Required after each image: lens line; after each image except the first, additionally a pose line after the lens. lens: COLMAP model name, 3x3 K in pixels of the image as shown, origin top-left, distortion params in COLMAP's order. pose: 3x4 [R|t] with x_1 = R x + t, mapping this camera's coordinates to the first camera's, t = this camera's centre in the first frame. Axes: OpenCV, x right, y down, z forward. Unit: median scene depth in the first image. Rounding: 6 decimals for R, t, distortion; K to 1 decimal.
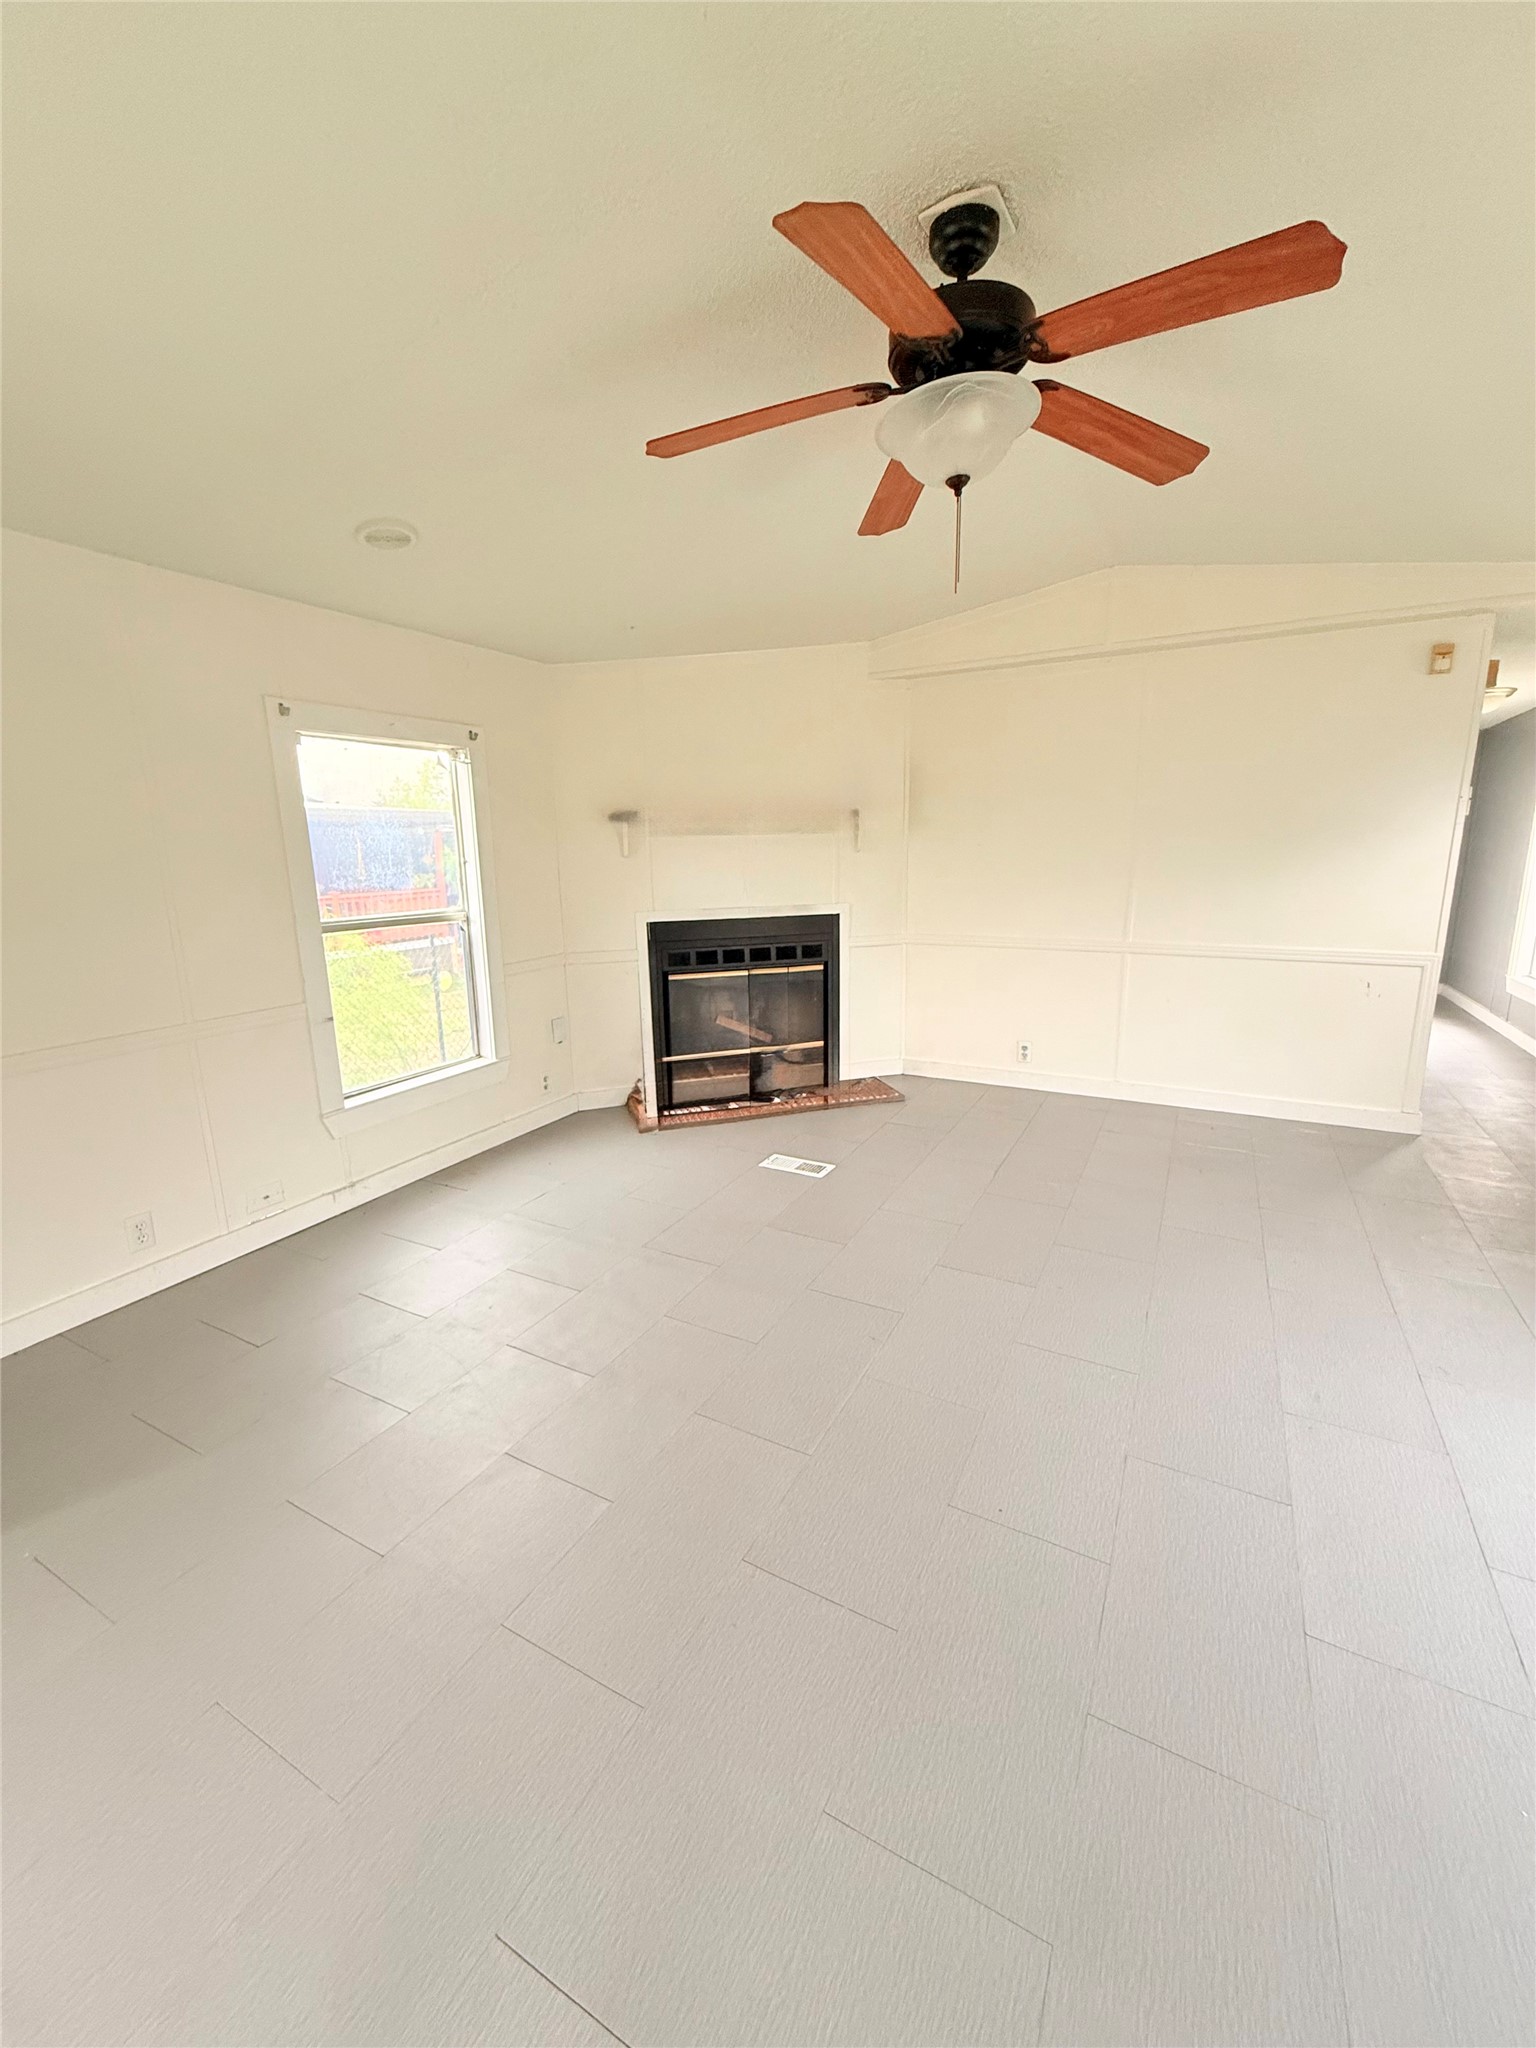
lens RADIAL K [[817.7, 0, 771.3], [0, 817.7, 1021.2], [0, 0, 1]] dist [-0.003326, 0.000538]
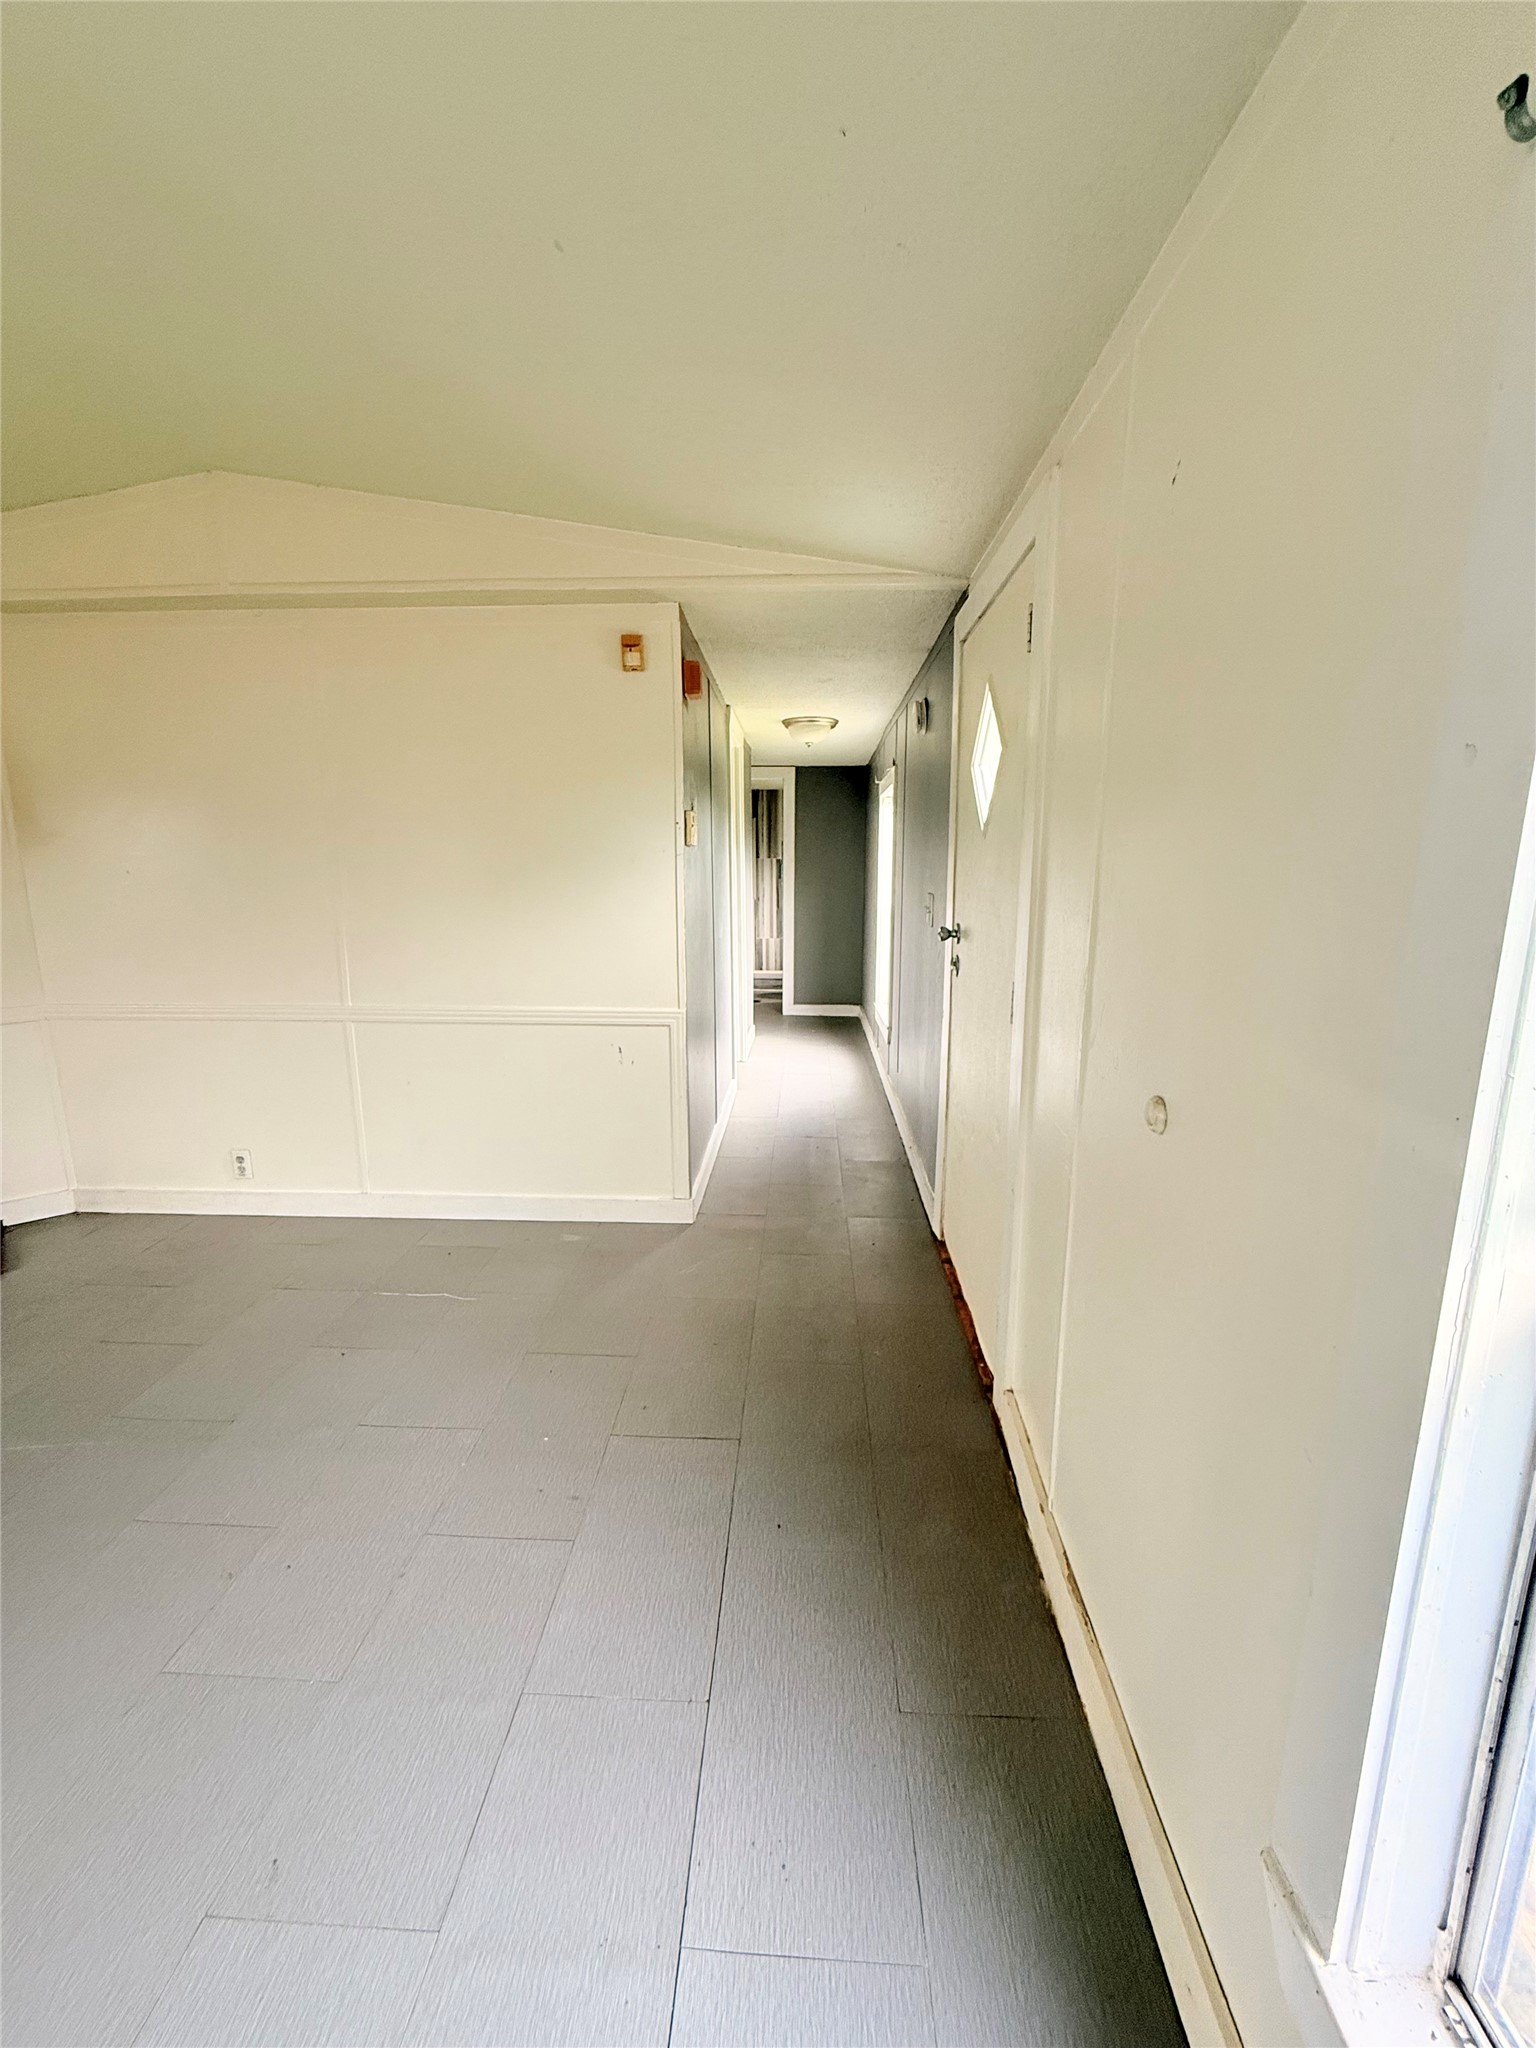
lens RADIAL K [[817.7, 0, 766.4], [0, 817.7, 1020.6], [0, 0, 1]] dist [-0.003326, 0.000538]
pose [[0.904489, -0.065205, 0.421482, 0.466488], [0.076442, 0.997026, -0.009798, -0.048616], [-0.419590, 0.041082, 0.906784, 0.178156]]
